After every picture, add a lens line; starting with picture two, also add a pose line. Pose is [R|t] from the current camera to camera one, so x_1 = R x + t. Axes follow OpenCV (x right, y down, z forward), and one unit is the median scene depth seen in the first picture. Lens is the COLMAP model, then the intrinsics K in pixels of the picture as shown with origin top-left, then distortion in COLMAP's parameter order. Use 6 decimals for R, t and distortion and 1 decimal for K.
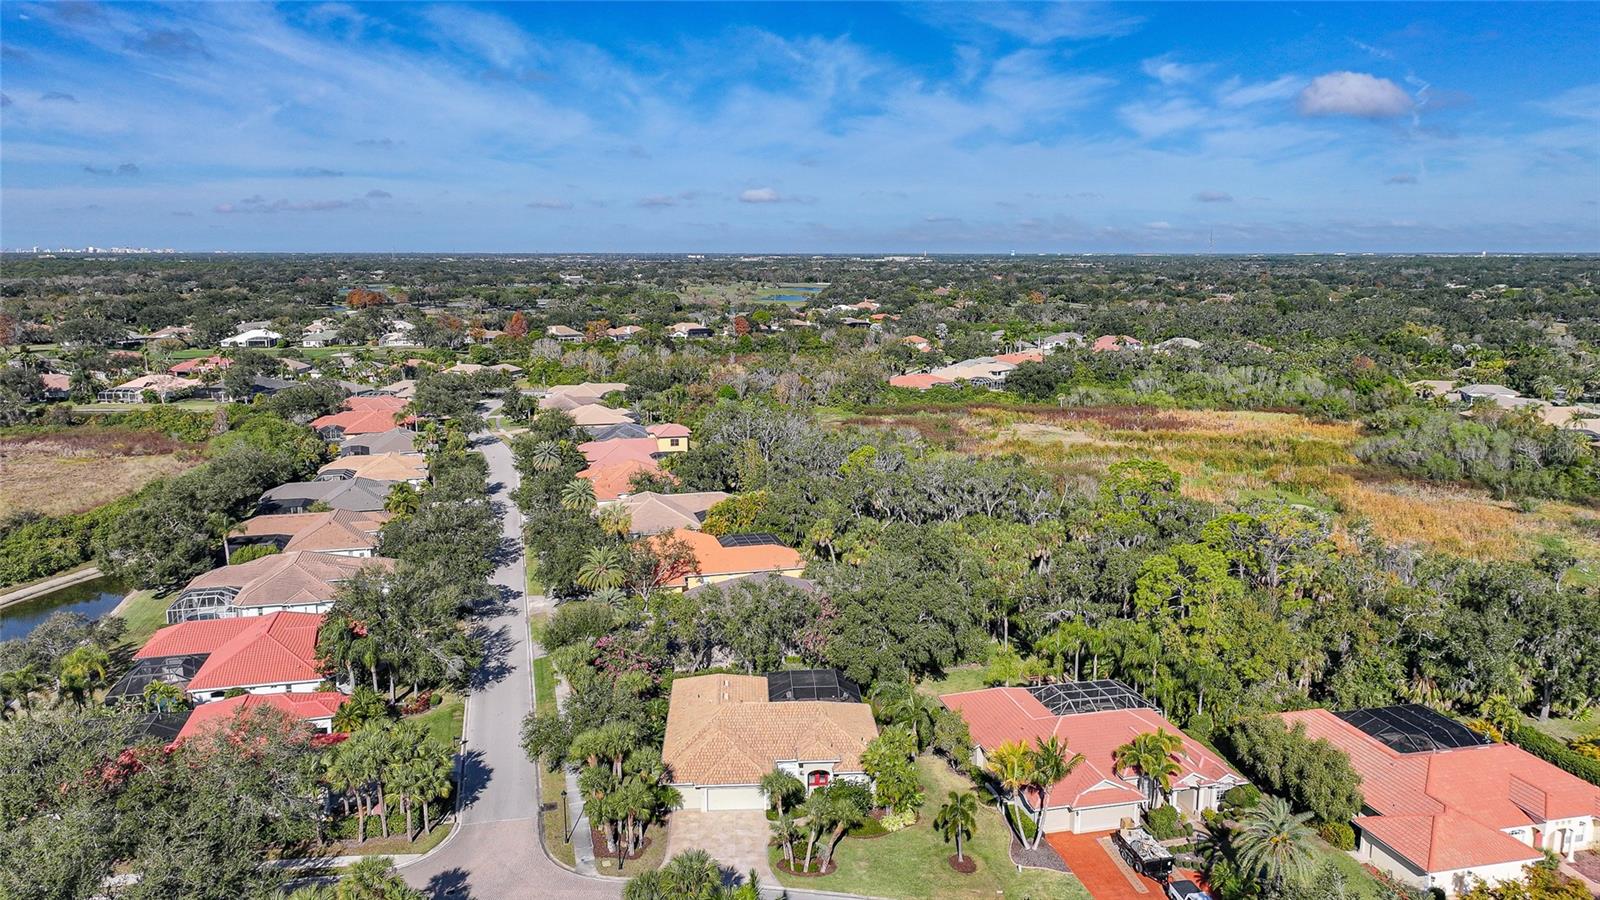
lens RADIAL K [[1138.0, 0, 800.0], [0, 1138.0, 450.0], [0, 0, 1]] dist [-0.004579, 0.014174]
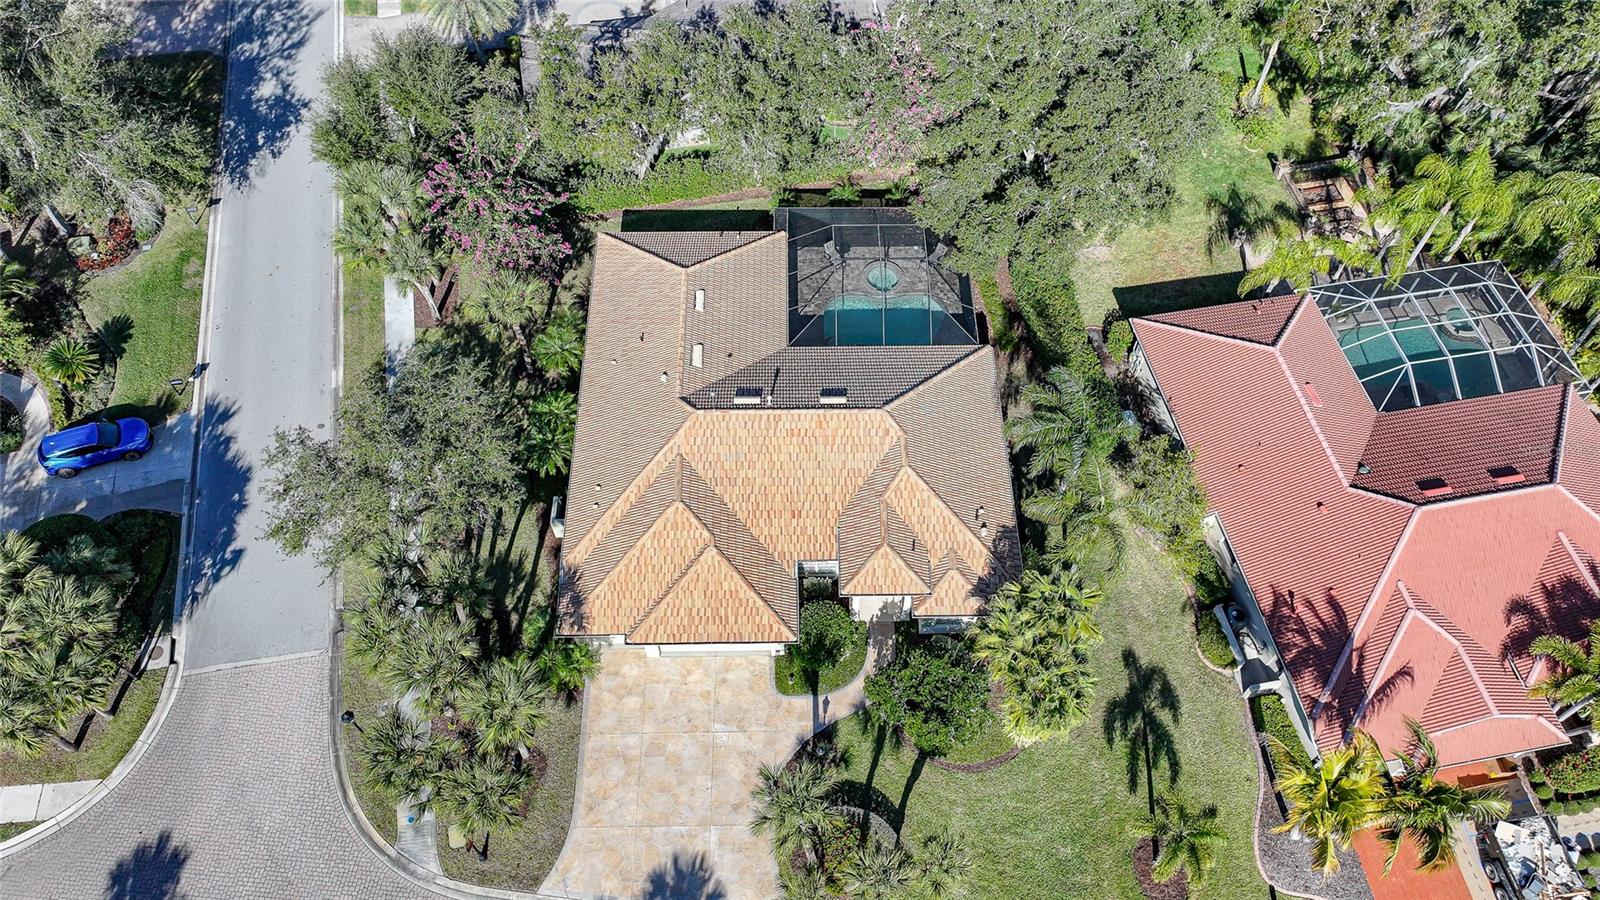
lens RADIAL K [[1108.0, 0, 792.1], [0, 1108.0, 480.1], [0, 0, 1]] dist [0.007337, 0.007946]
pose [[0.999108, 0.039969, -0.013596, -0.016255], [-0.016694, 0.669816, 0.742340, -0.091822], [0.038778, -0.741451, 0.669886, 0.639221]]
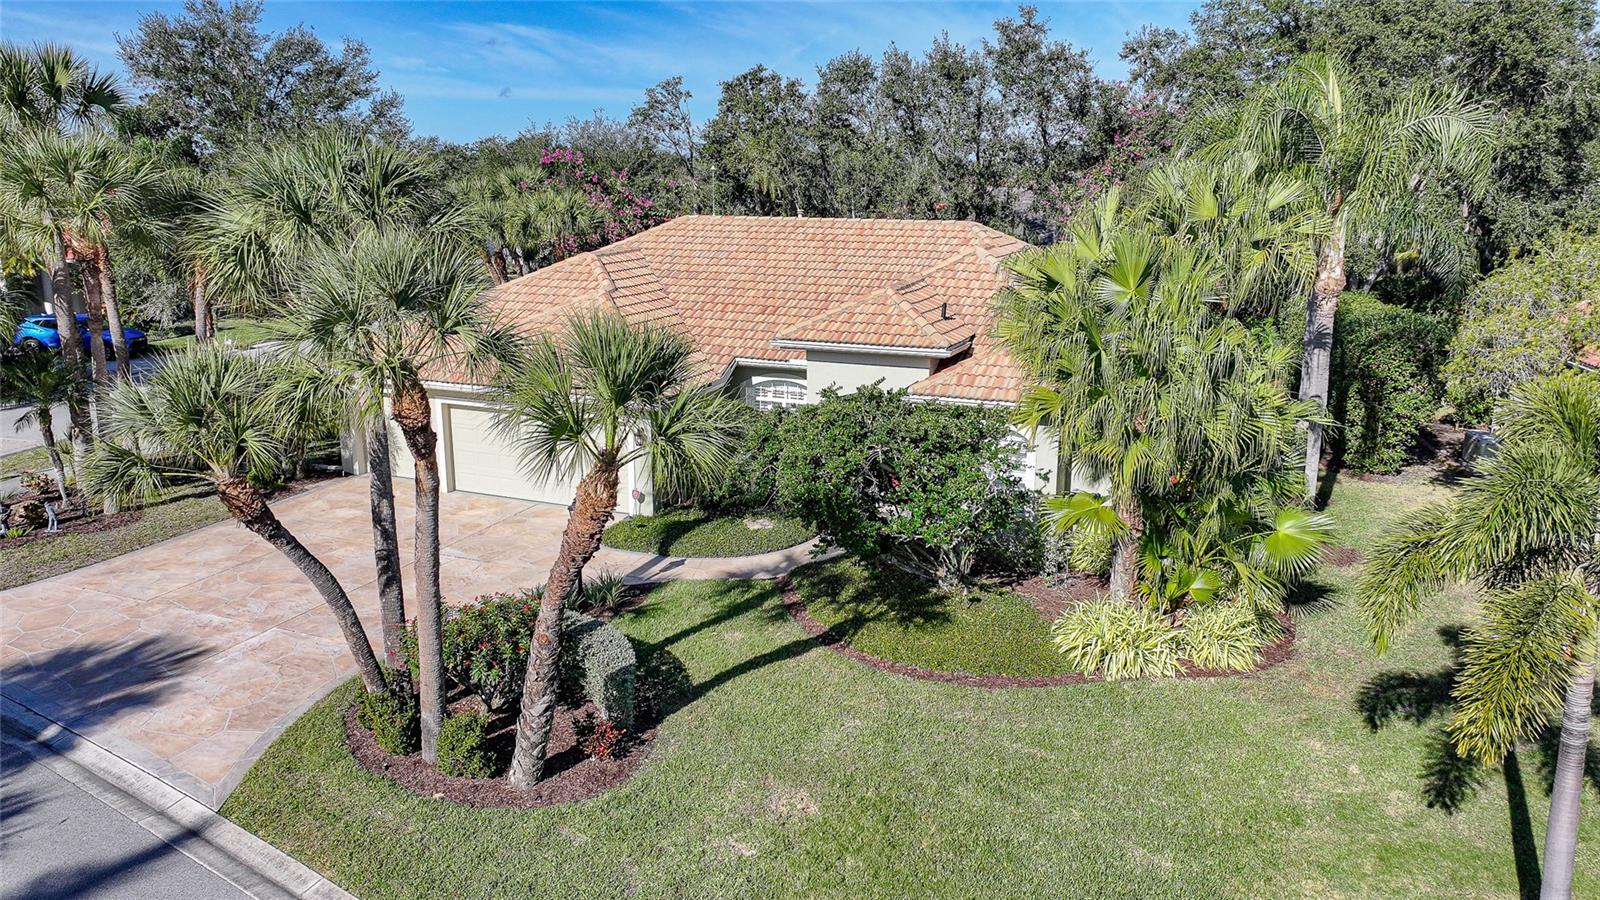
lens RADIAL K [[1137.1, 0, 800.0], [0, 1137.1, 450.0], [0, 0, 1]] dist [0.000412, 0.000926]
pose [[0.897819, 0.109385, -0.426563, 0.094557], [-0.088572, 0.993719, 0.068400, 0.247806], [0.431365, -0.023629, 0.901868, 0.695970]]
